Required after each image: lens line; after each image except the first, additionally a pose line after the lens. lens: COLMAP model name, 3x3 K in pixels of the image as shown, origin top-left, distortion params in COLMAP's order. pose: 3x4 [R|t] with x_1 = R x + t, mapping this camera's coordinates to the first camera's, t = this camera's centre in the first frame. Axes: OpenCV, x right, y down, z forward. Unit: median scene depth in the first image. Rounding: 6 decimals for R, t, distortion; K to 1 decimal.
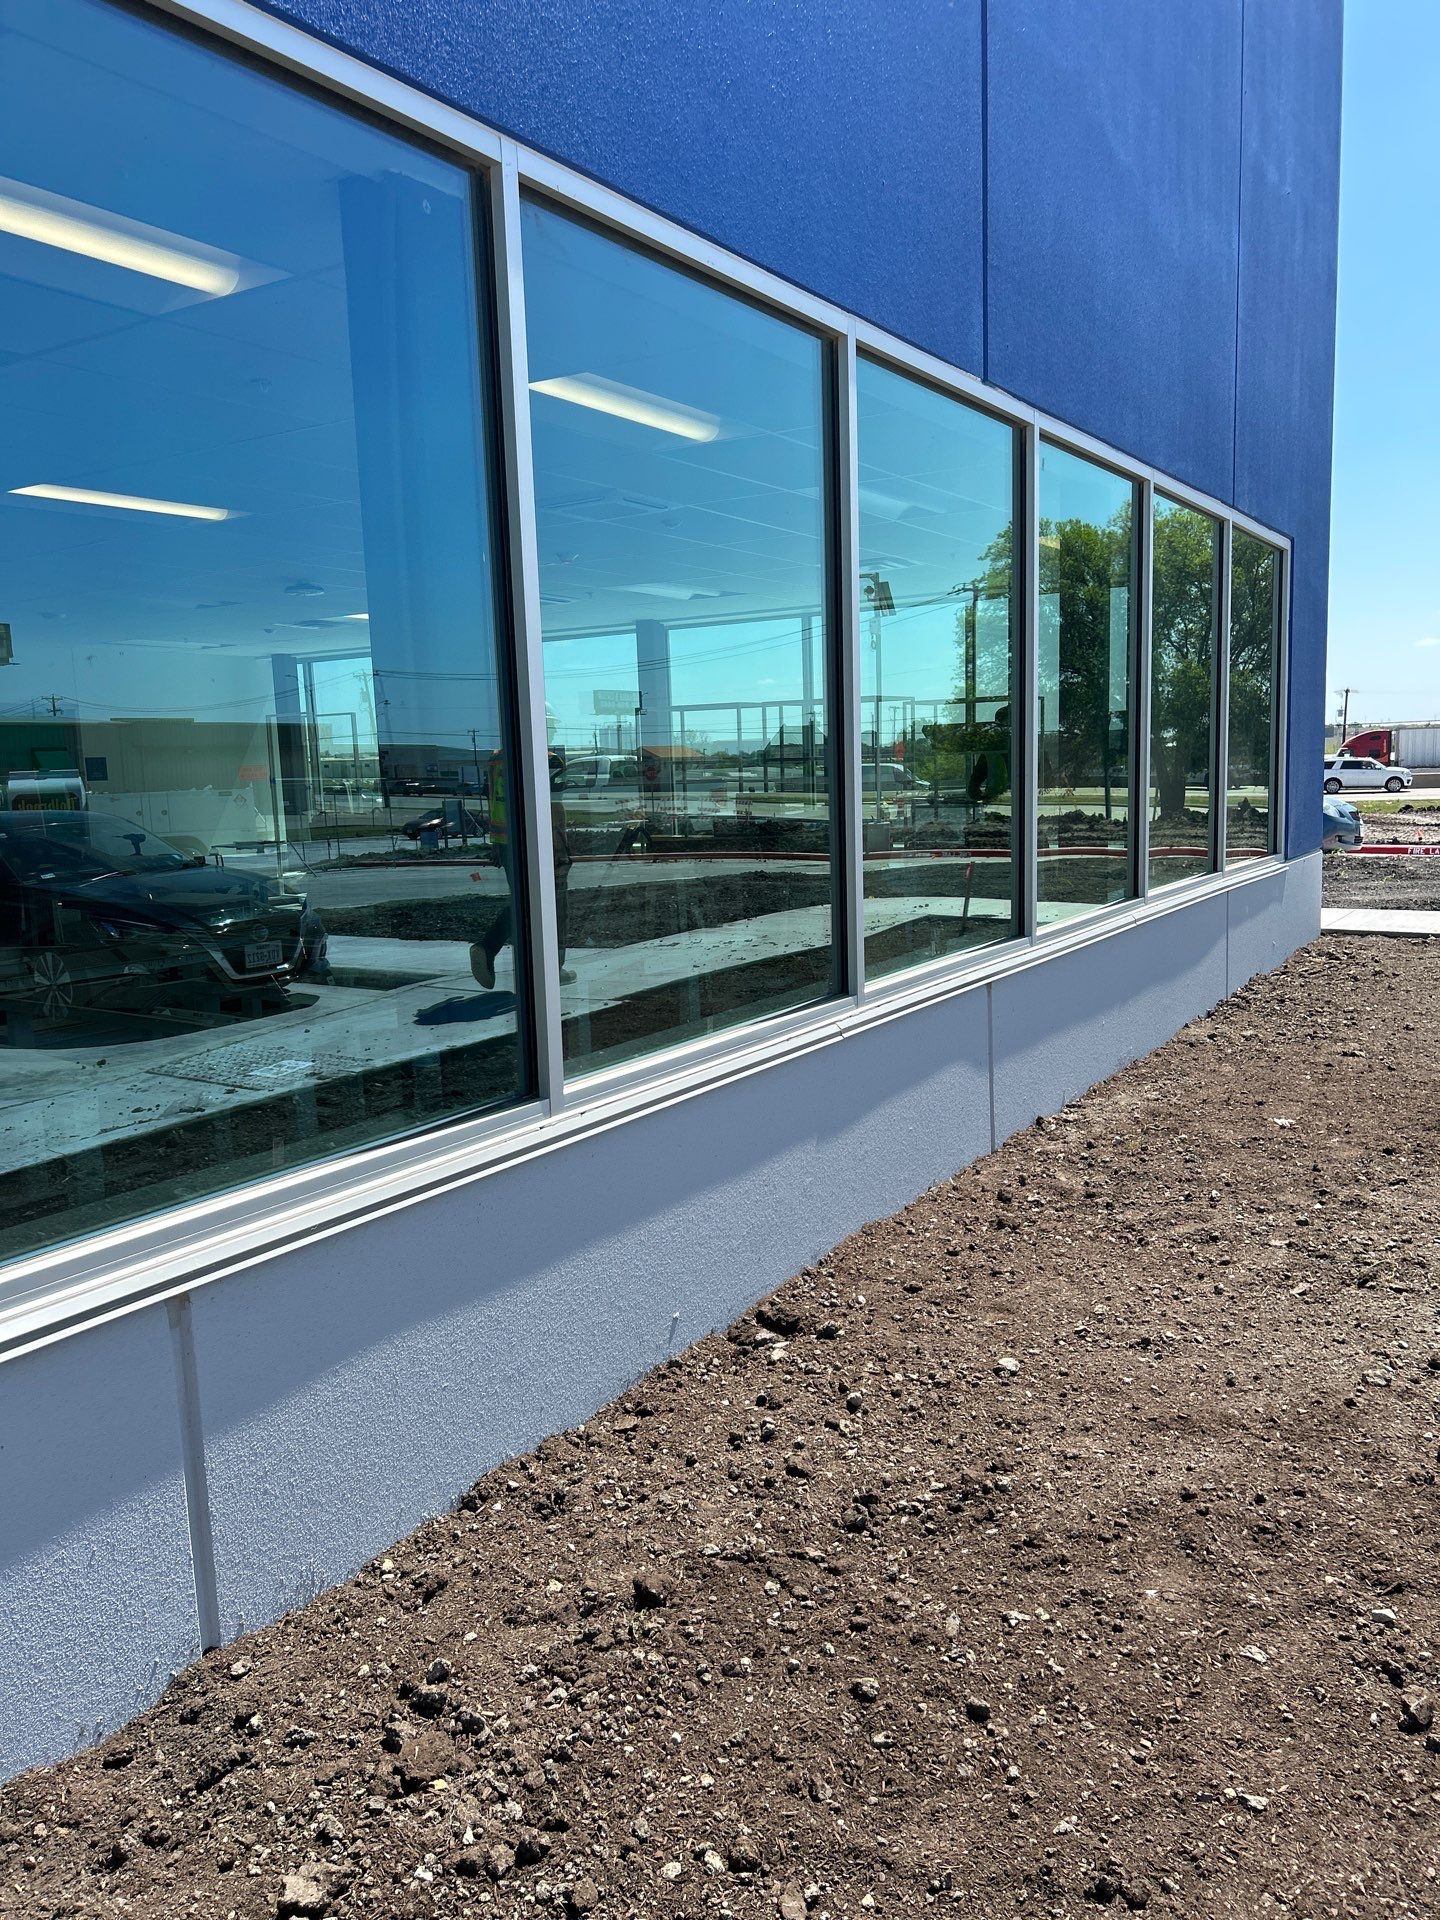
lens RADIAL K [[1471.5, 0, 725.0], [0, 1471.5, 960.3], [0, 0, 1]] dist [0.021684, -0.033572]
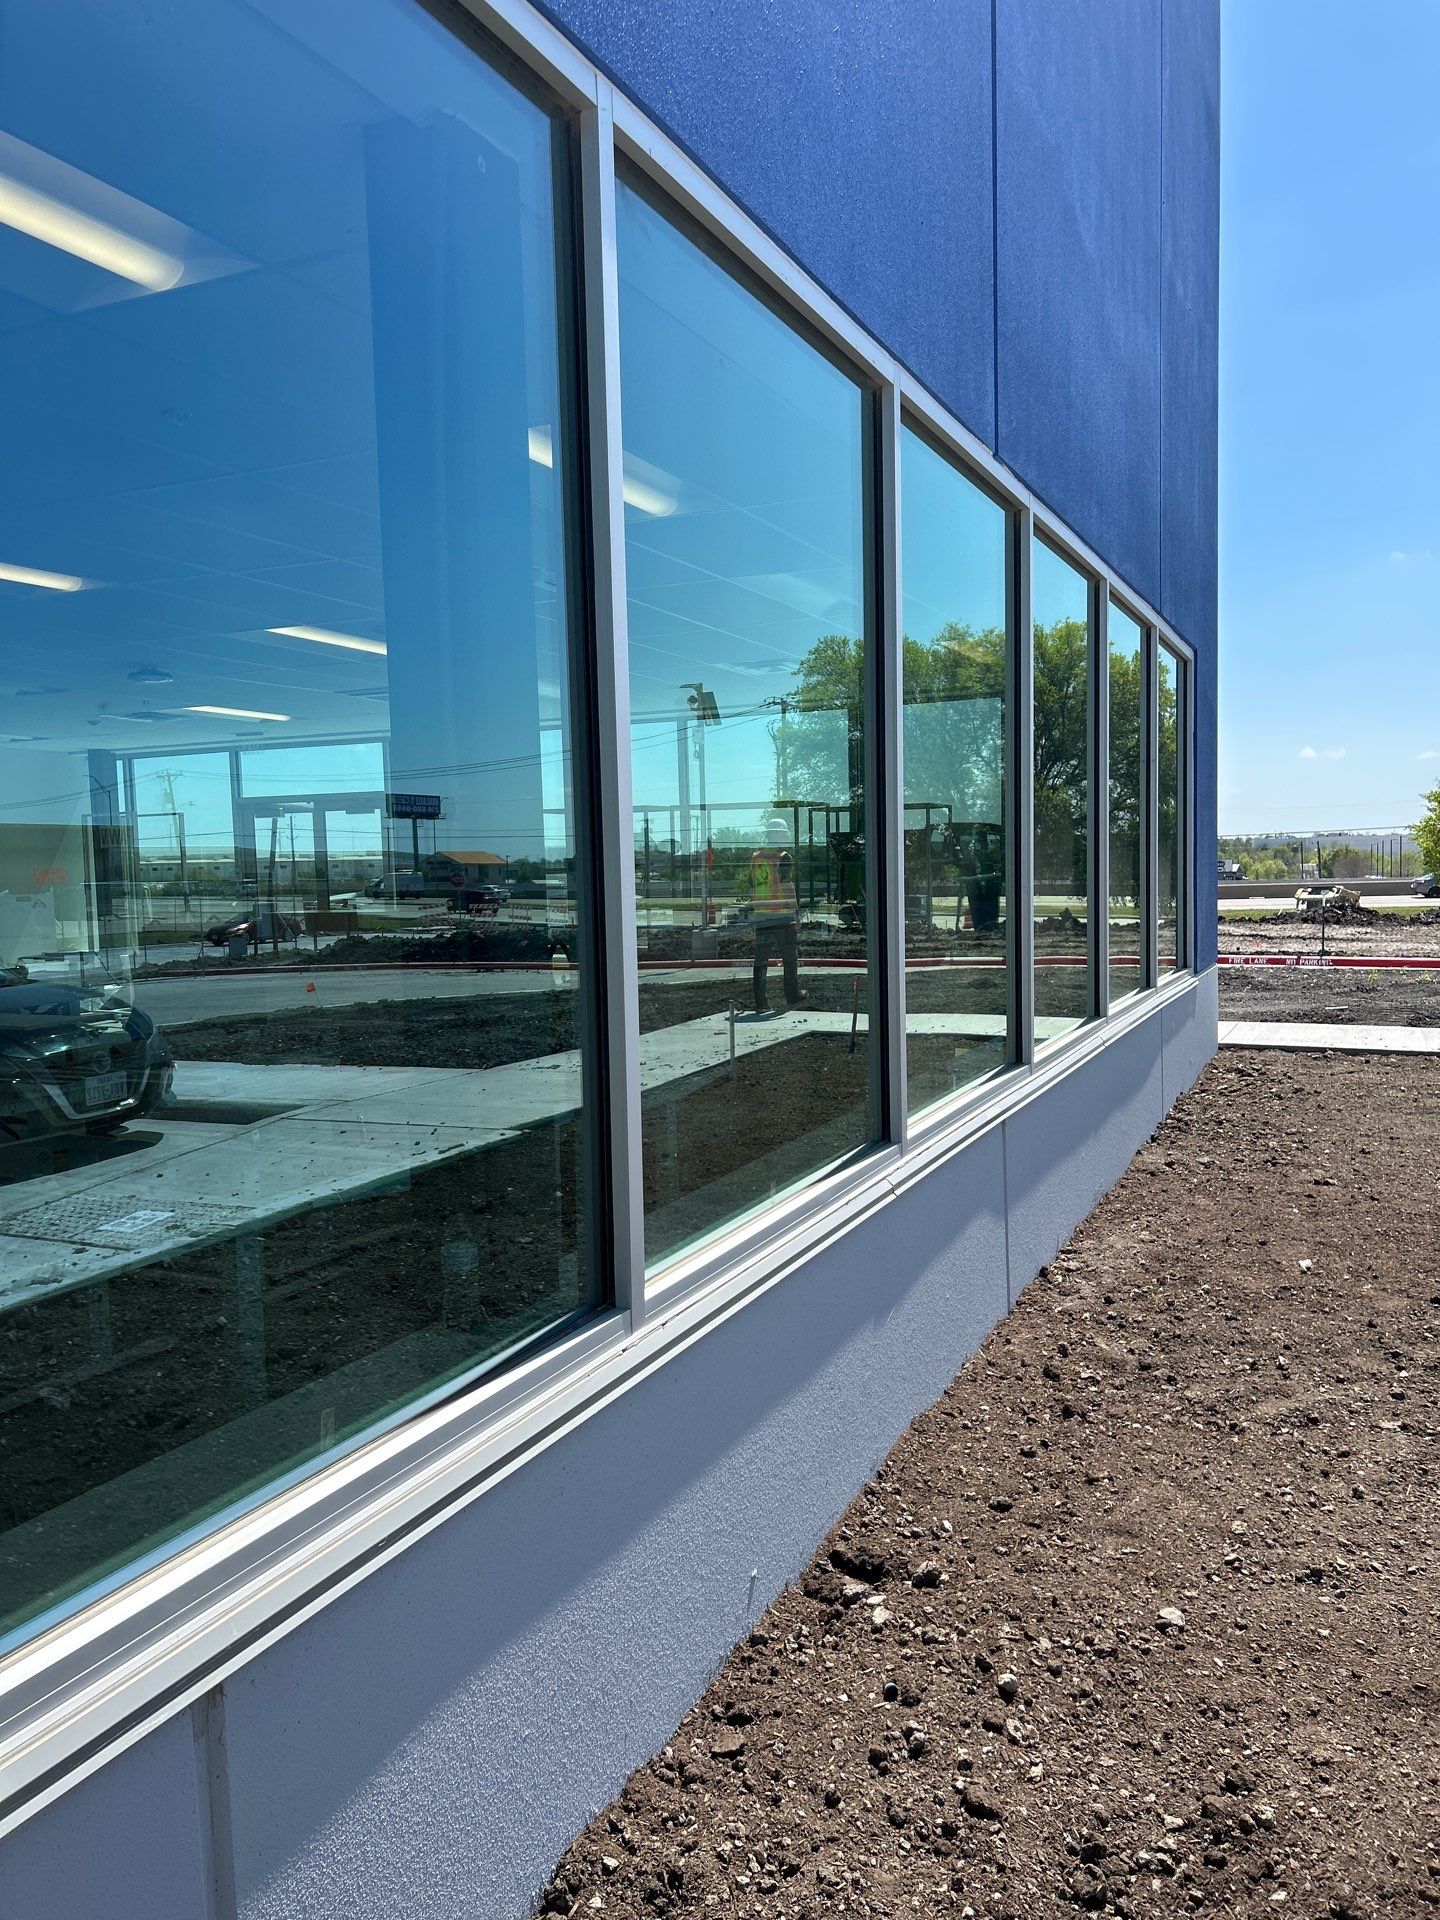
lens RADIAL K [[1471.5, 0, 719.7], [0, 1471.5, 959.0], [0, 0, 1]] dist [0.021684, -0.033572]
pose [[0.991596, 0.000174, 0.129375, -0.103868], [0.009300, 0.997316, -0.072621, -0.018225], [-0.129041, 0.073214, 0.988933, 0.139503]]
